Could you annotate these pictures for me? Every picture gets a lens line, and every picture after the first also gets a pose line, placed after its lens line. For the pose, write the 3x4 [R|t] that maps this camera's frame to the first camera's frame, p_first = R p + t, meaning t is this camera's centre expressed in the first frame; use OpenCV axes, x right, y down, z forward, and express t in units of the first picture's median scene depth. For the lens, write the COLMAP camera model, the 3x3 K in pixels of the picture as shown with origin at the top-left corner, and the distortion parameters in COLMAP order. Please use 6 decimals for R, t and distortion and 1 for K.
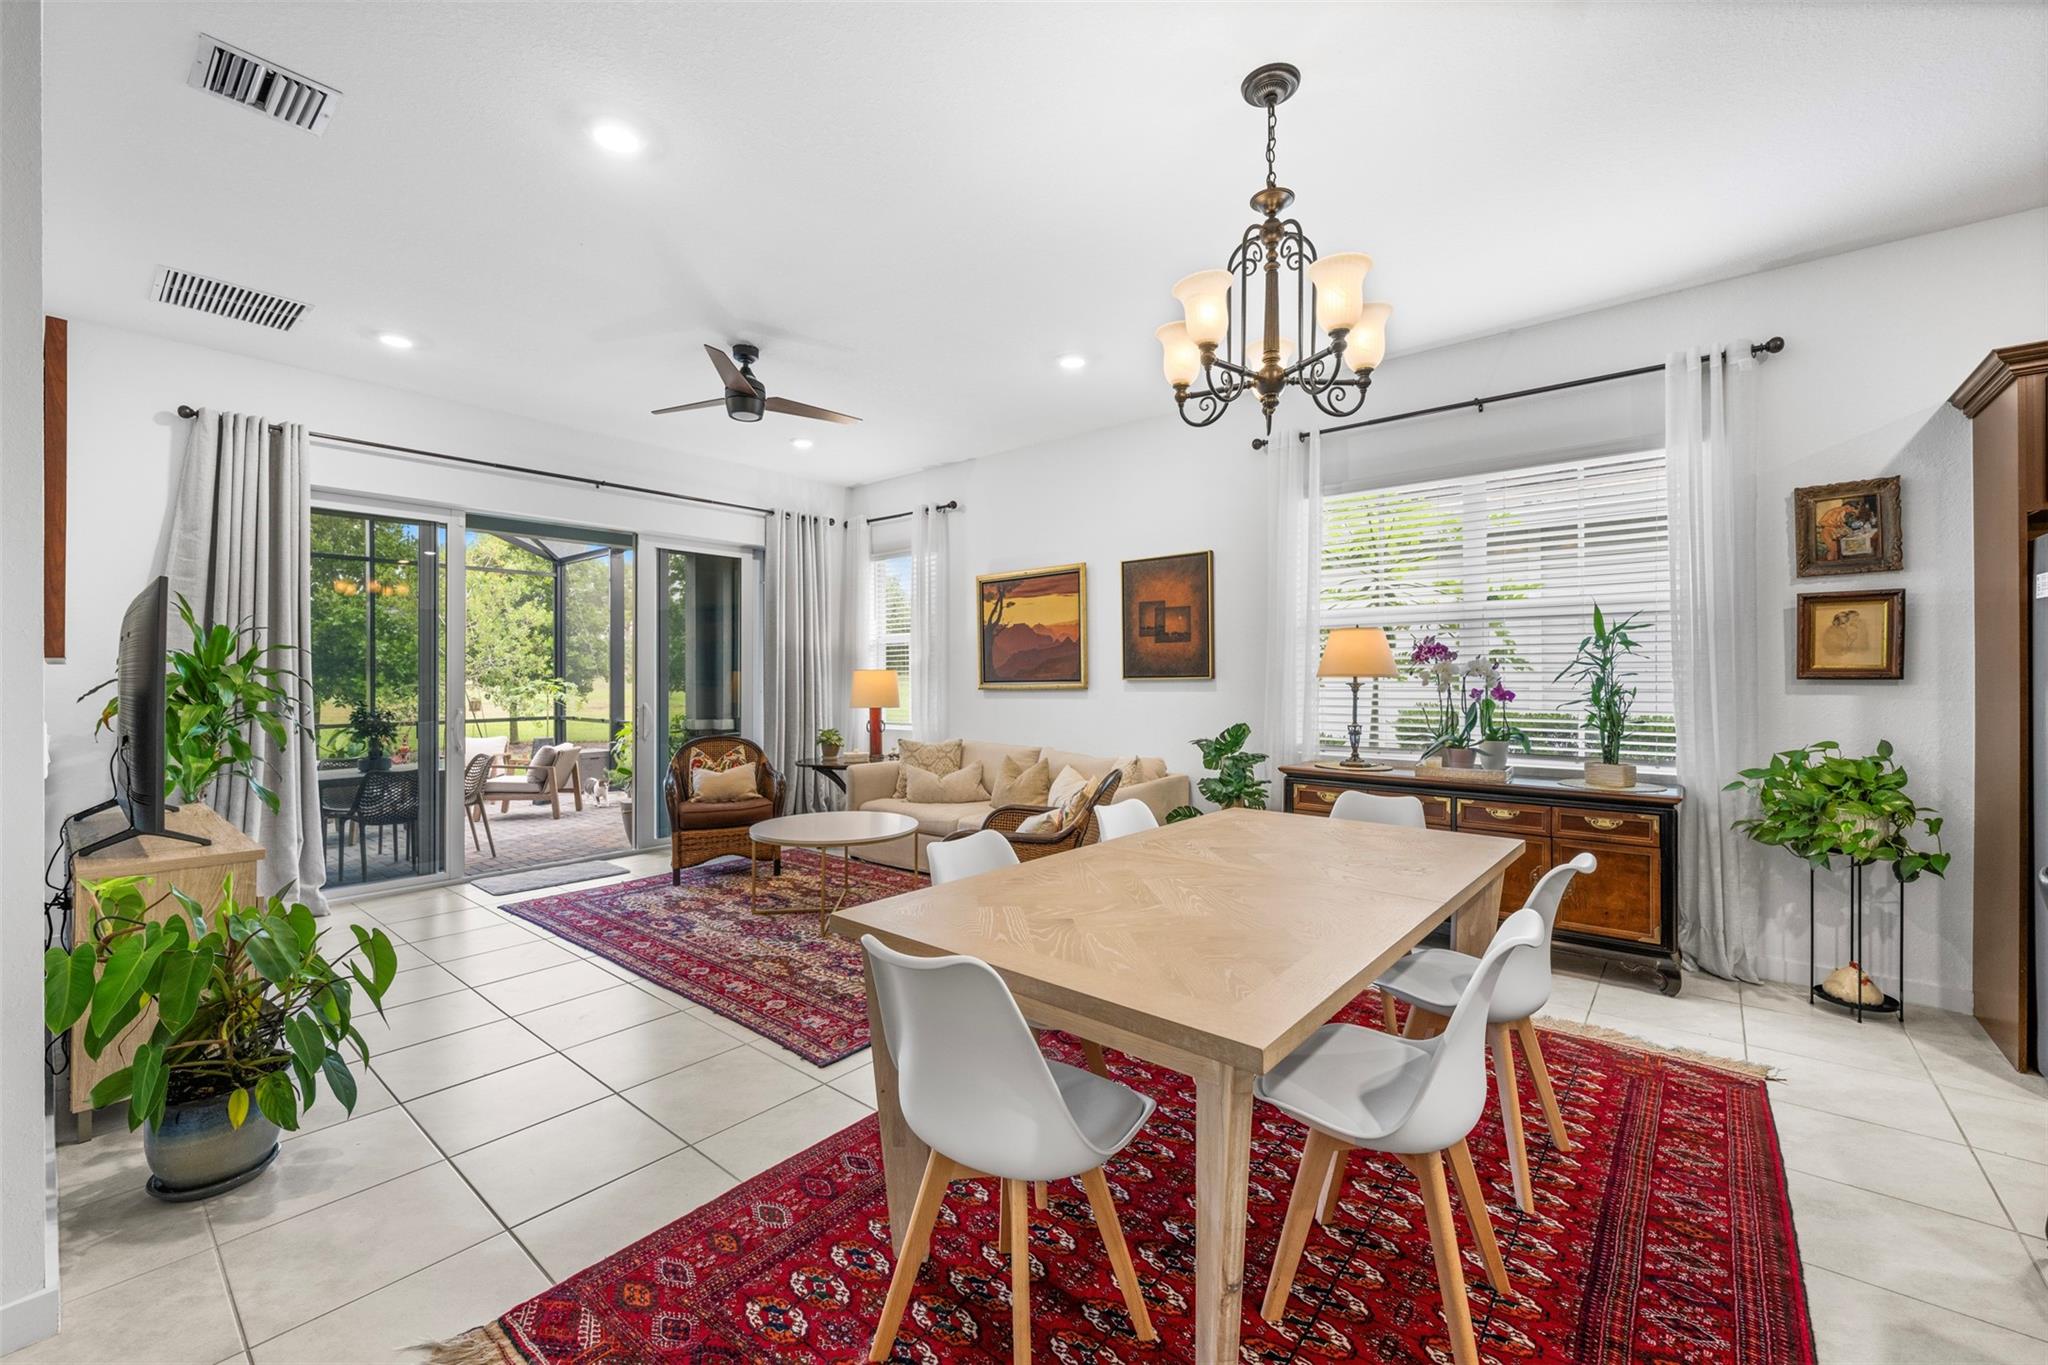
lens RADIAL K [[817.0, 0, 1009.6], [0, 817.0, 675.7], [0, 0, 1]] dist [-0.001724, 0.000306]
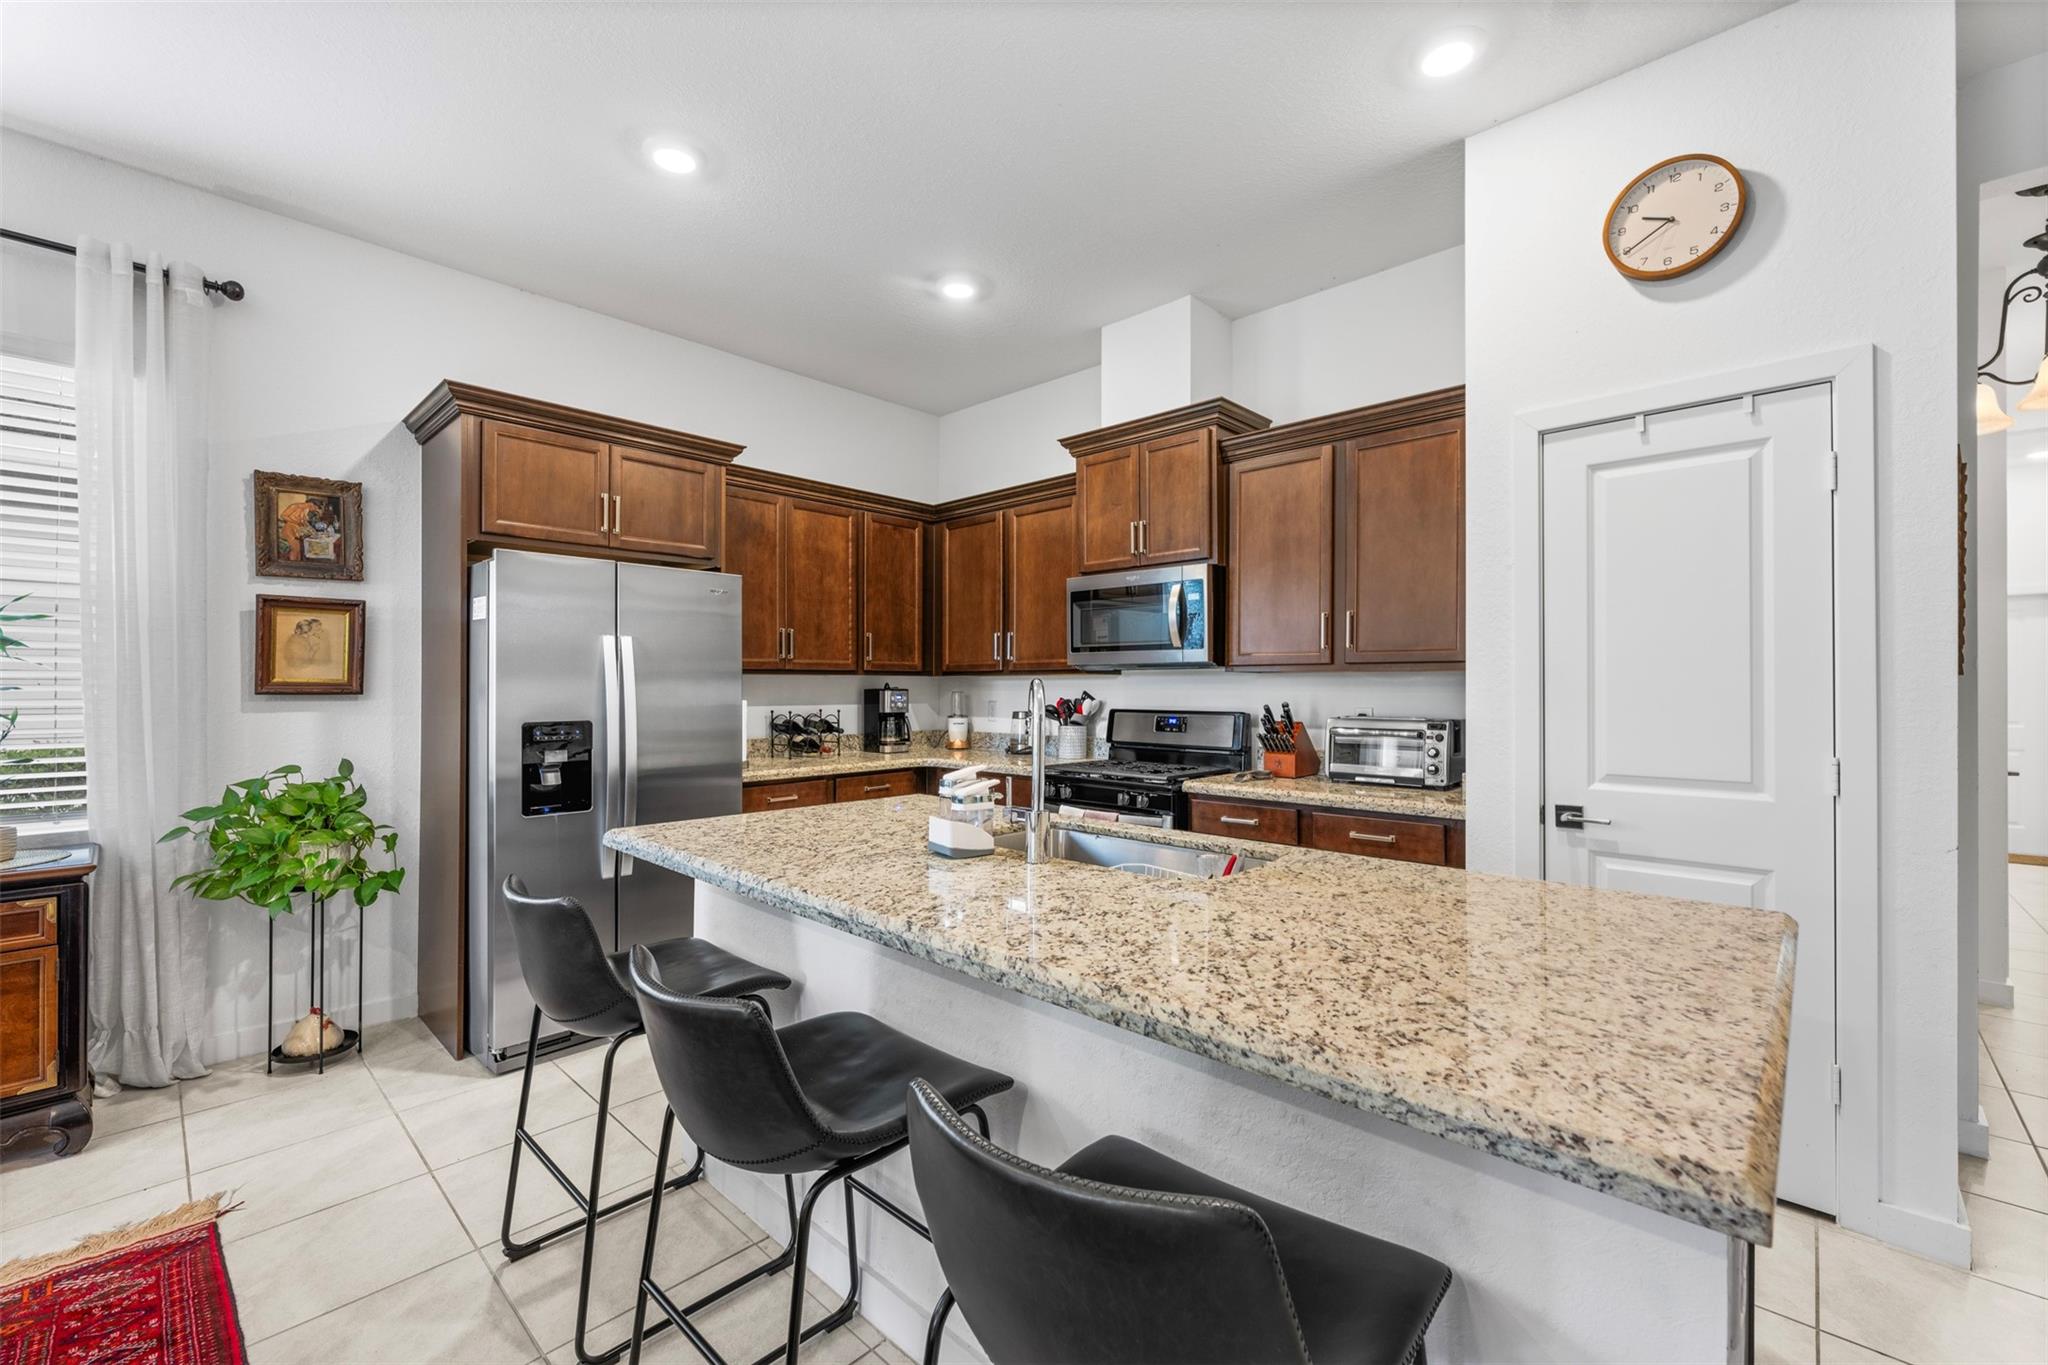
lens RADIAL K [[842.6, 0, 1027.9], [0, 842.6, 681.7], [0, 0, 1]] dist [-0.002257, 0.000599]
pose [[0.051489, 0.009144, 0.998632, 0.116604], [0.000049, 0.999958, -0.009158, -0.001029], [-0.998674, 0.000520, 0.051486, 0.133793]]
